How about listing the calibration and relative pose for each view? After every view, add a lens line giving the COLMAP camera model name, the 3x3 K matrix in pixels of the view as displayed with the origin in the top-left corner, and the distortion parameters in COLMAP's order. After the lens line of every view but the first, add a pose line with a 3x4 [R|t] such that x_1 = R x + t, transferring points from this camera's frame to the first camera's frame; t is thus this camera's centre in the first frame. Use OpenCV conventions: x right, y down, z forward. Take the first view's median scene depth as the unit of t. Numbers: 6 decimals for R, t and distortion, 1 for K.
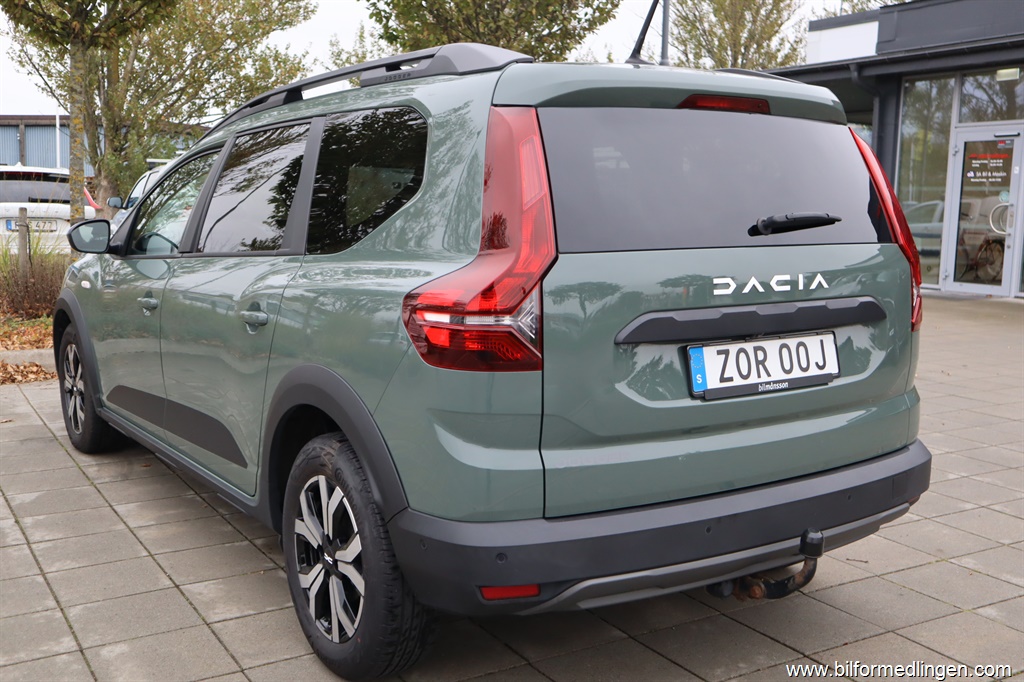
lens RADIAL K [[1096.4, 0, 512.0], [0, 1096.4, 341.0], [0, 0, 1]] dist [0.007131, 0.014577]
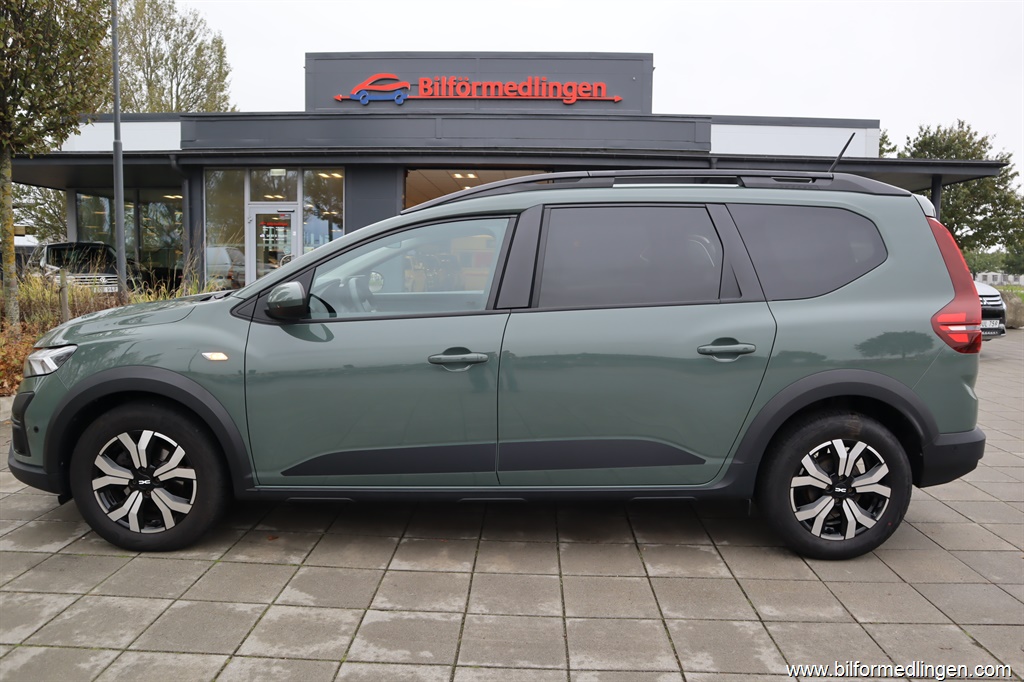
lens RADIAL K [[755.9, 0, 512.0], [0, 755.9, 341.0], [0, 0, 1]] dist [-0.091060, 0.005334]
pose [[0.540058, -0.097706, 0.835937, -0.890042], [0.102886, 0.993453, 0.049647, -0.081030], [-0.835316, 0.059194, 0.546575, 0.547391]]
